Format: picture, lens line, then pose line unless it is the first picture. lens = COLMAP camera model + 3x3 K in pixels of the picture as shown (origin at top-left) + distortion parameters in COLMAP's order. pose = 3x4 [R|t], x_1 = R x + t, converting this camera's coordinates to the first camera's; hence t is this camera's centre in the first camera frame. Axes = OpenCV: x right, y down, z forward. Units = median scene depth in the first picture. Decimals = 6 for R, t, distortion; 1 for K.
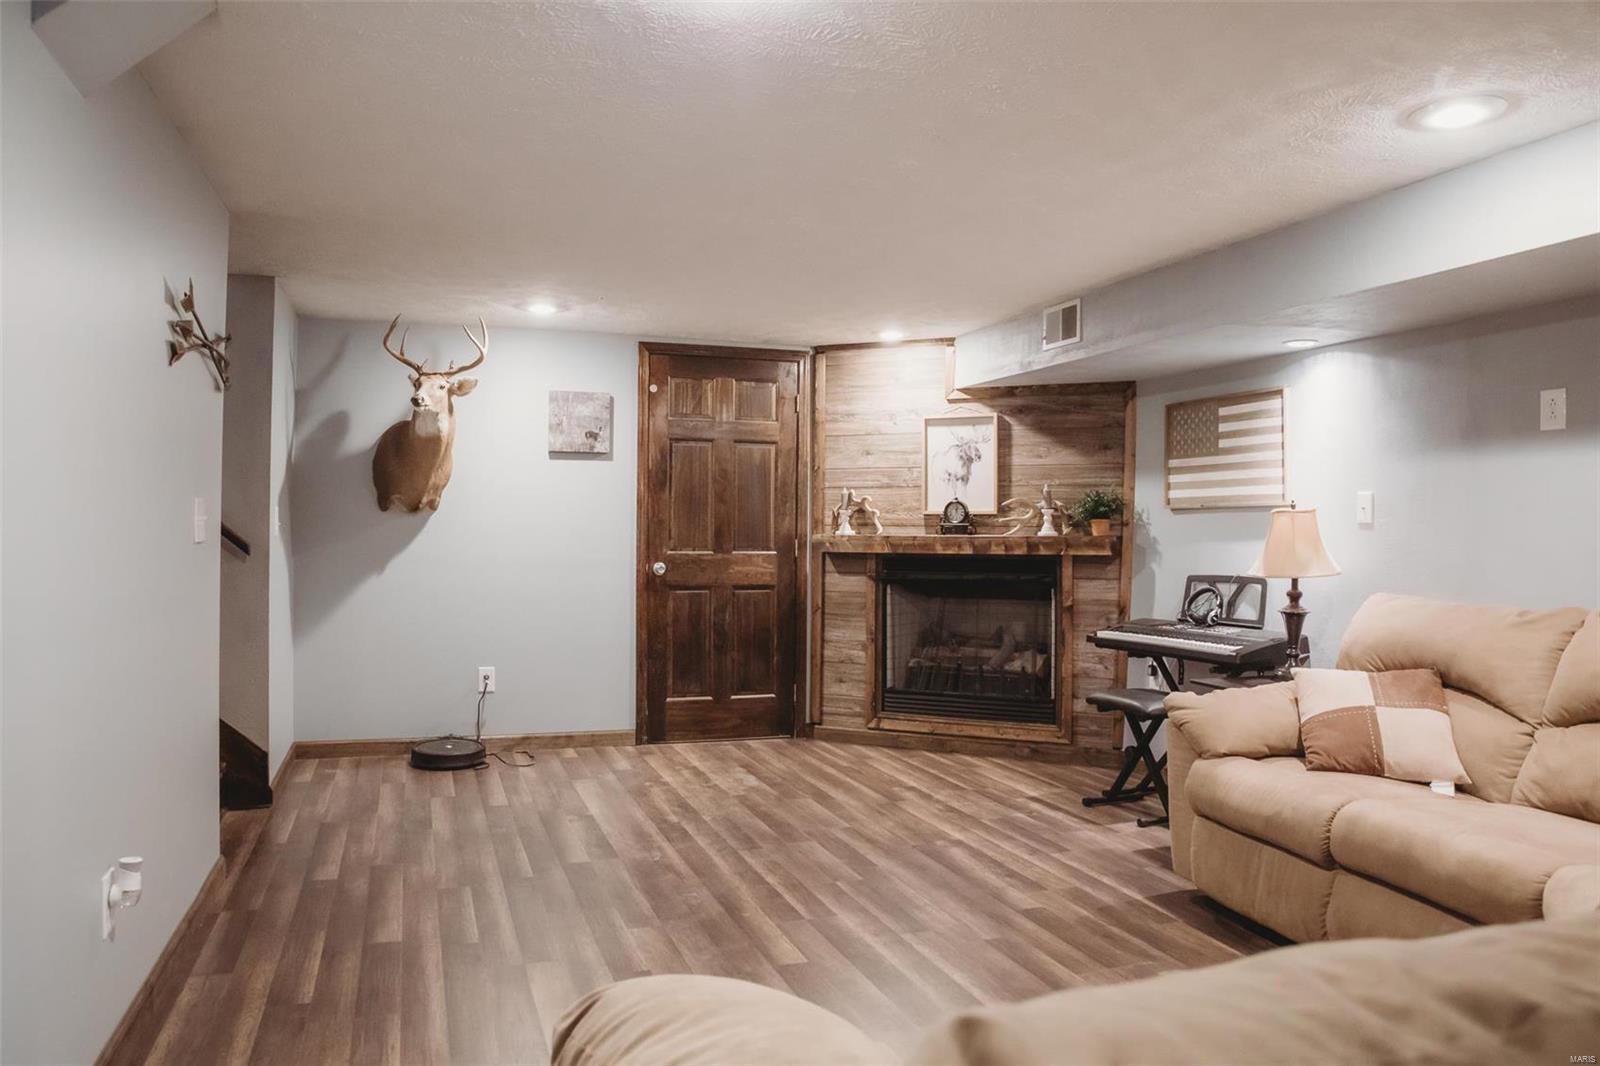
lens RADIAL K [[1107.4, 0, 797.8], [0, 1107.4, 527.7], [0, 0, 1]] dist [-0.041531, 0.000571]
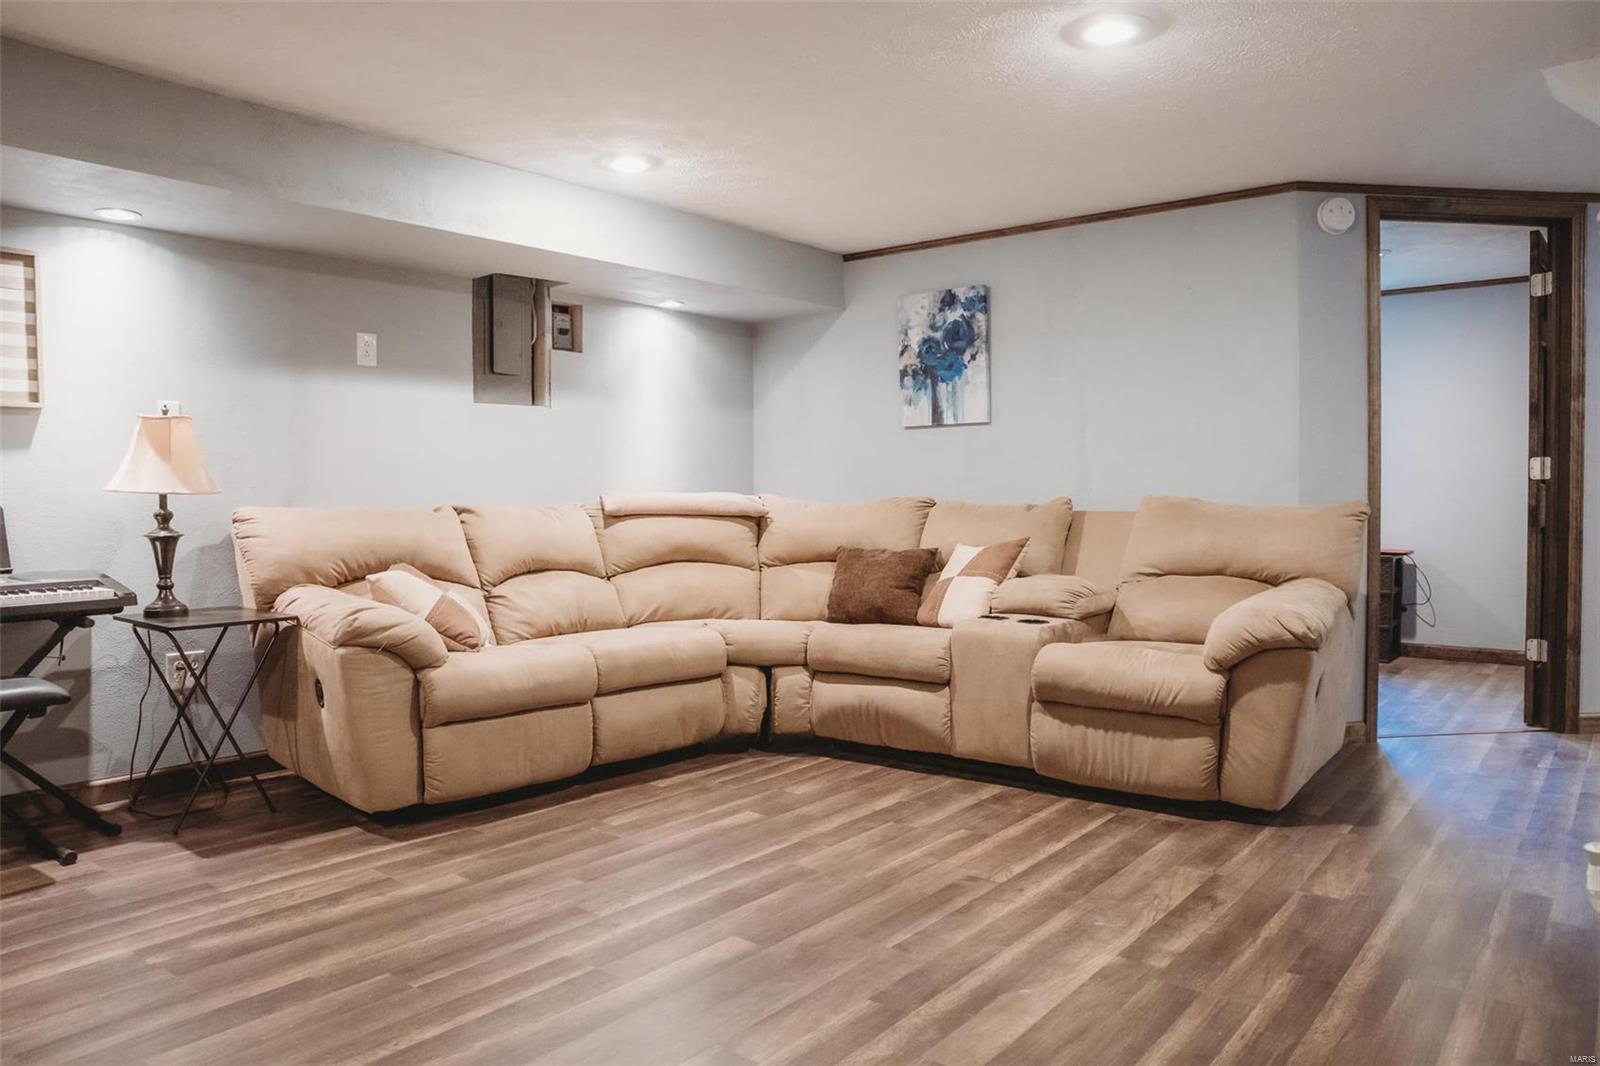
lens RADIAL K [[1107.4, 0, 797.3], [0, 1107.4, 535.8], [0, 0, 1]] dist [-0.041531, 0.000571]
pose [[-0.504254, -0.038568, 0.862694, -0.602788], [0.002395, 0.998936, 0.046059, 0.044063], [-0.863552, 0.025292, -0.503625, 1.141475]]
